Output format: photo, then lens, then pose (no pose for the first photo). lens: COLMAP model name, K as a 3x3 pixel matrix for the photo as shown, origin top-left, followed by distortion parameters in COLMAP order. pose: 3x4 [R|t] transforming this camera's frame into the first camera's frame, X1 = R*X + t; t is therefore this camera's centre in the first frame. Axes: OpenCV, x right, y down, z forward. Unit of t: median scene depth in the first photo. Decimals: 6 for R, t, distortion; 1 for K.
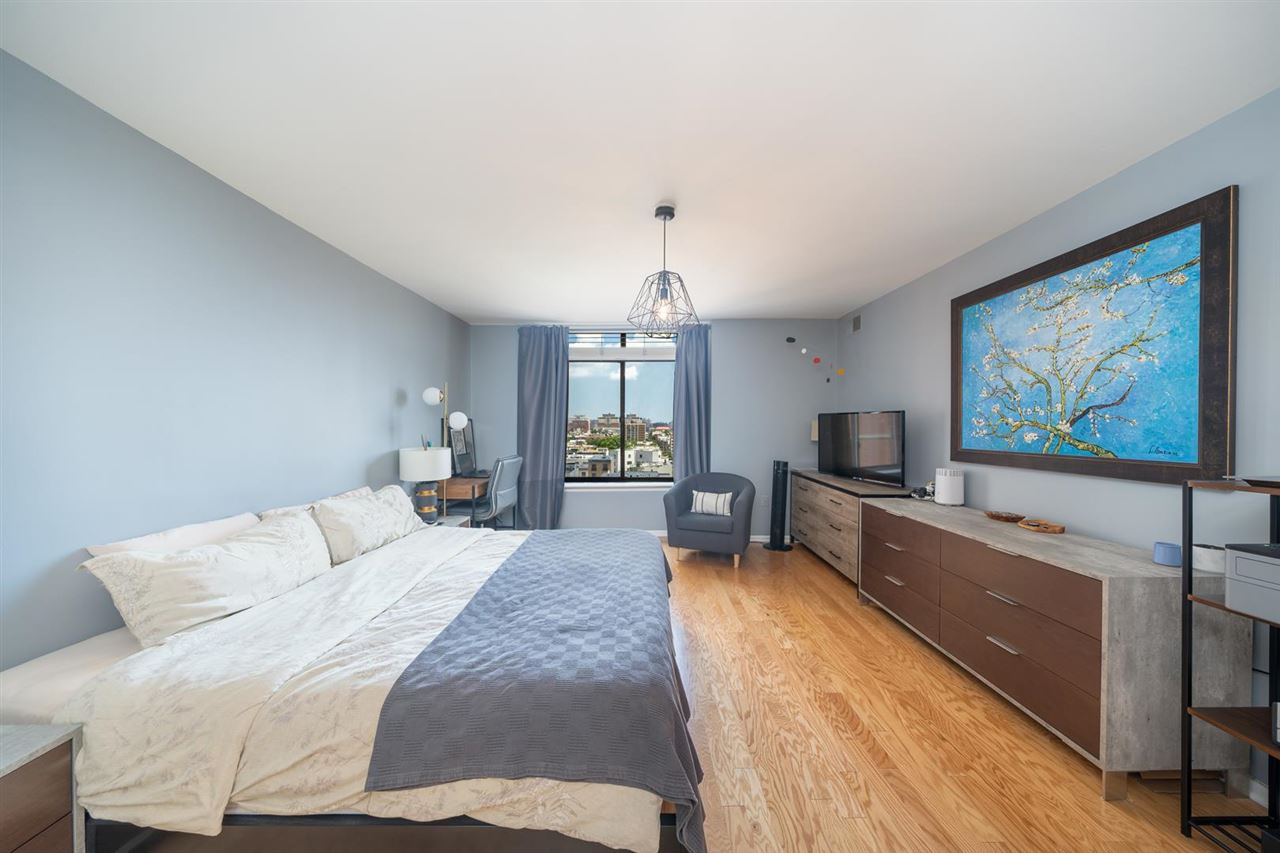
lens RADIAL K [[434.4, 0, 642.5], [0, 434.4, 431.1], [0, 0, 1]] dist [-0.006449, -0.000111]
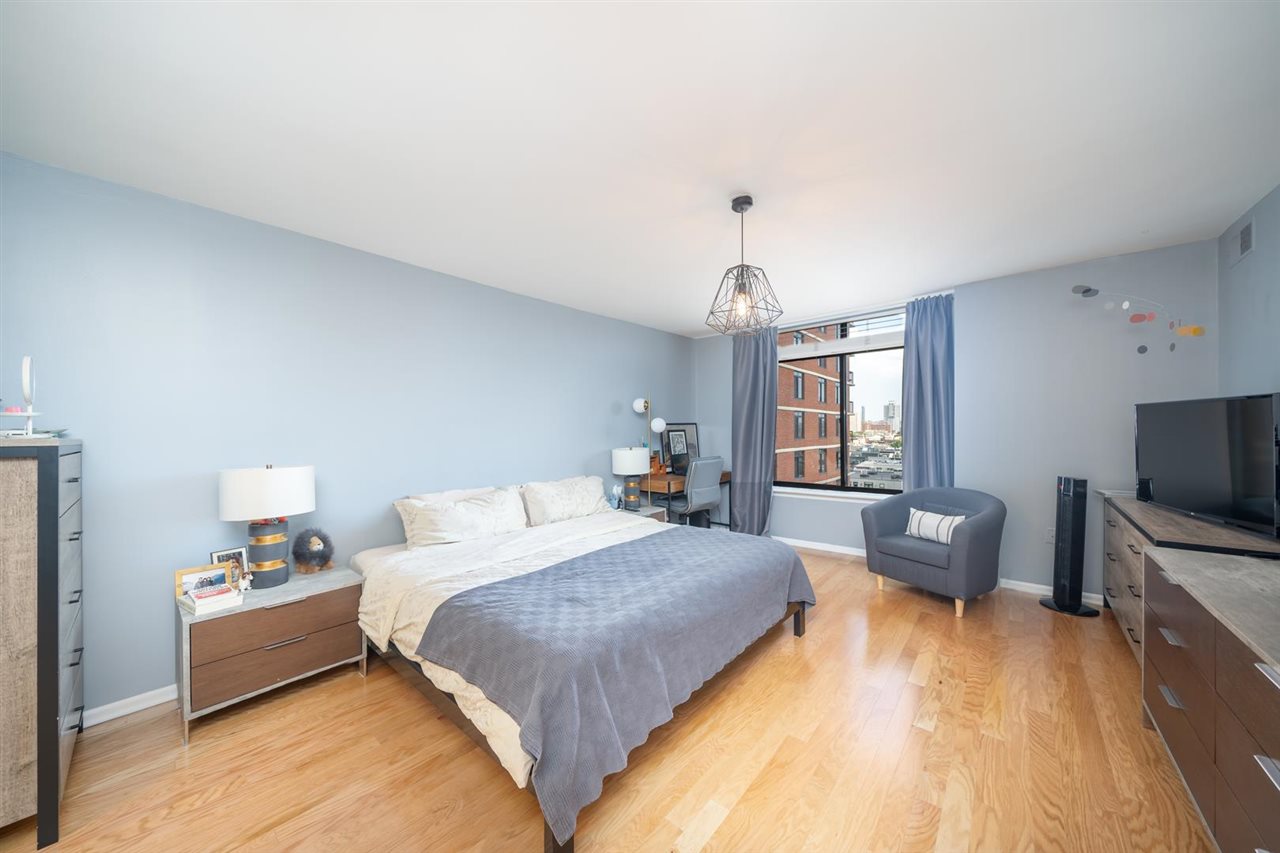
lens RADIAL K [[434.4, 0, 642.5], [0, 434.4, 431.1], [0, 0, 1]] dist [-0.006449, -0.000111]
pose [[0.756072, -0.007013, -0.654451, 0.479133], [0.003258, 0.999971, -0.006951, -0.000014], [0.654480, 0.003123, 0.756073, 0.137751]]
